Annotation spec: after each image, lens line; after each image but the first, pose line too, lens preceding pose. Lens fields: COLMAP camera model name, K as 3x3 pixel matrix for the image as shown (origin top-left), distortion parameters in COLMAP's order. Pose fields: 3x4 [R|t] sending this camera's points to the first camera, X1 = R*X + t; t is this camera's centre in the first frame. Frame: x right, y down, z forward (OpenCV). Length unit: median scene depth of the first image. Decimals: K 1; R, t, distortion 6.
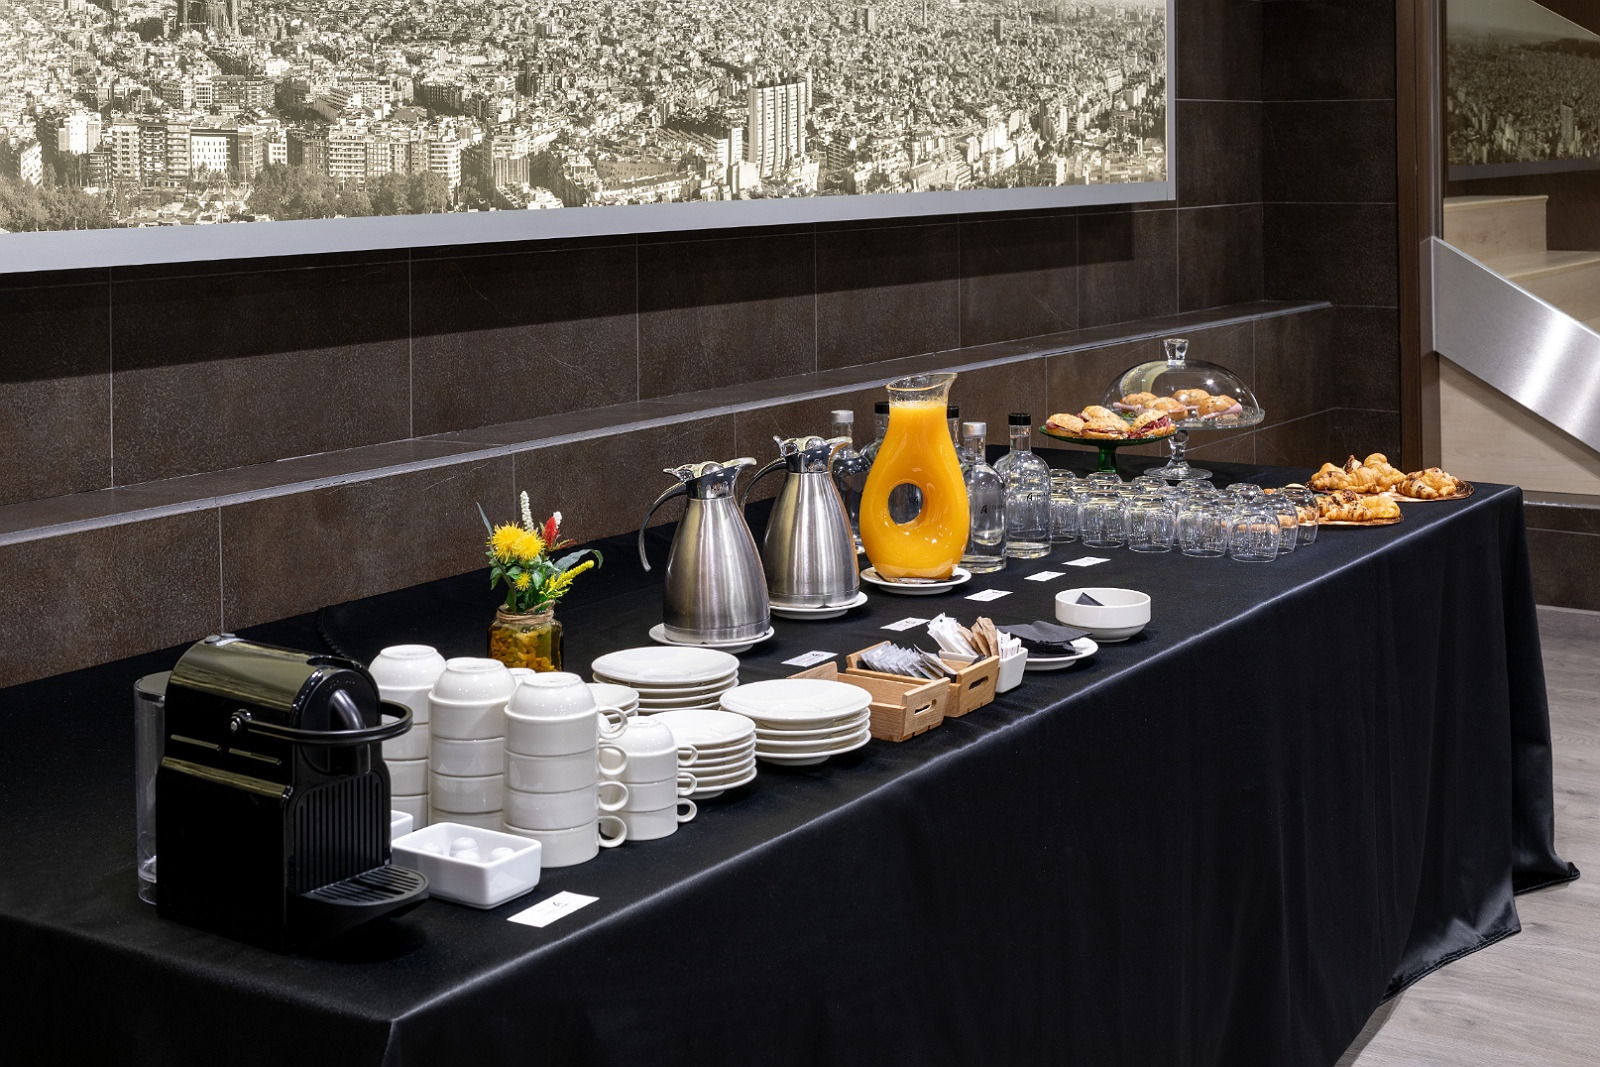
lens RADIAL K [[3078.9, 0, 800.0], [0, 3078.9, 533.5], [0, 0, 1]] dist [0.188106, -0.065055]
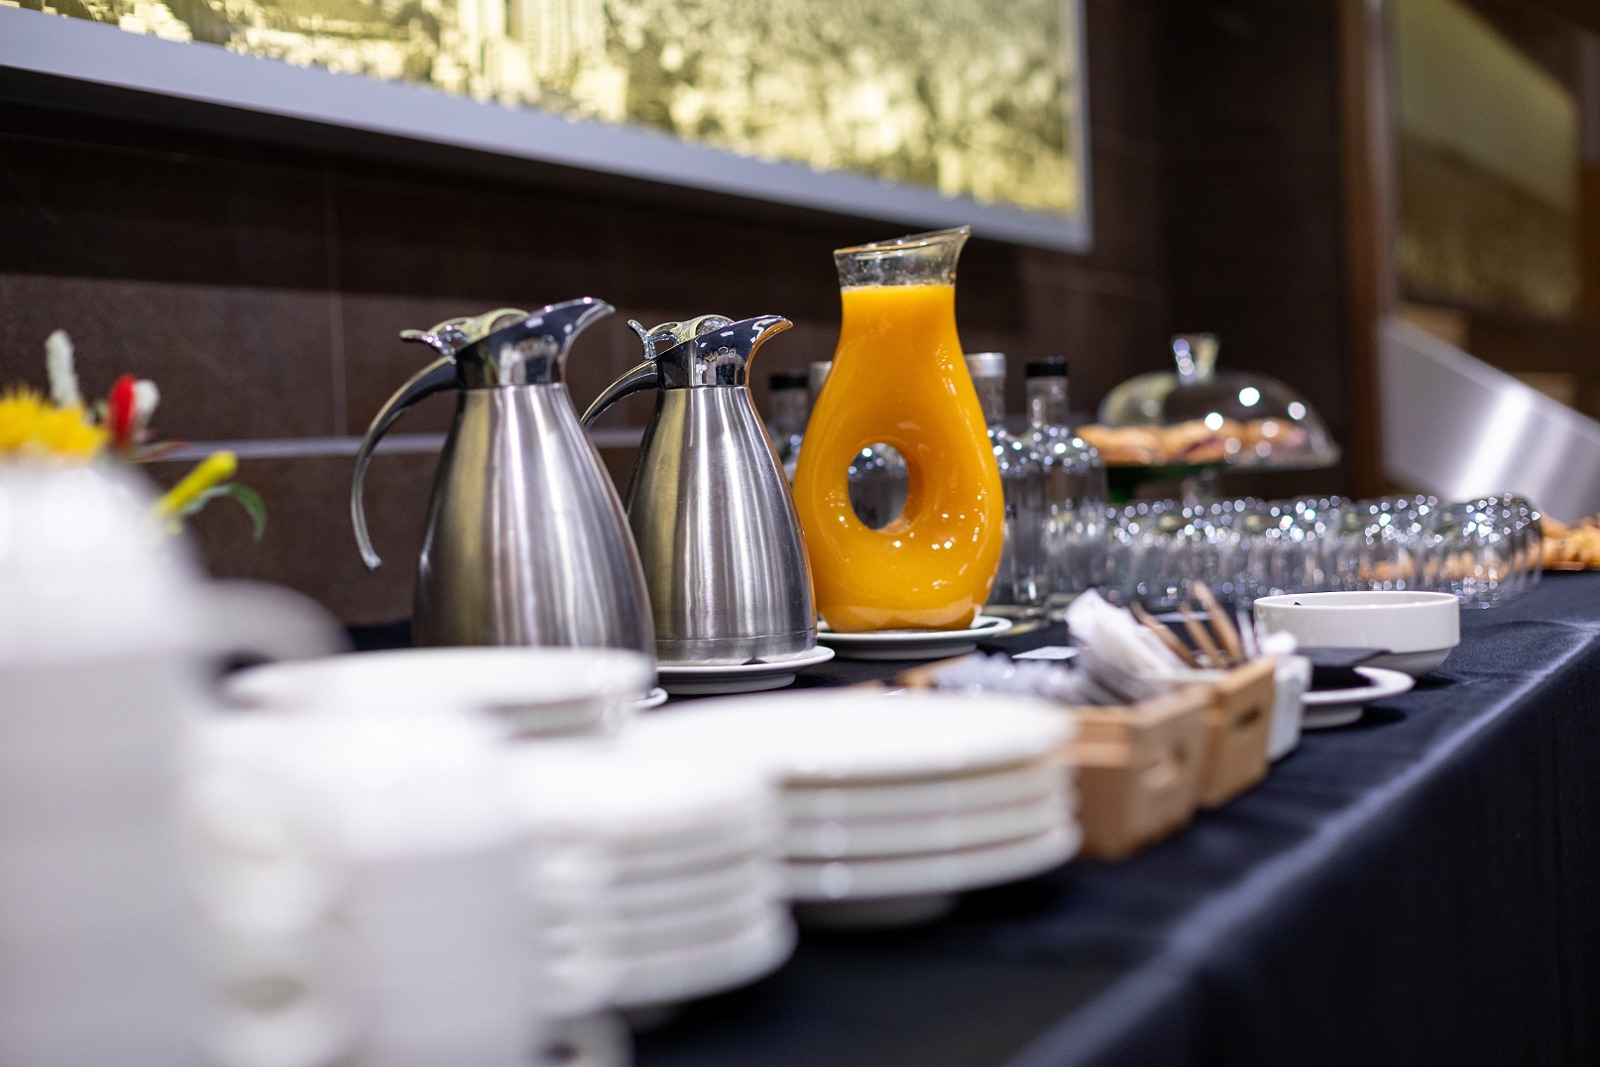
lens RADIAL K [[3078.9, 0, 800.0], [0, 3078.9, 533.5], [0, 0, 1]] dist [0.188106, -0.065055]
pose [[0.994665, -0.039313, 0.095374, -0.023779], [0.049334, 0.993237, -0.105097, 0.044172], [-0.090598, 0.109242, 0.989878, 0.431054]]
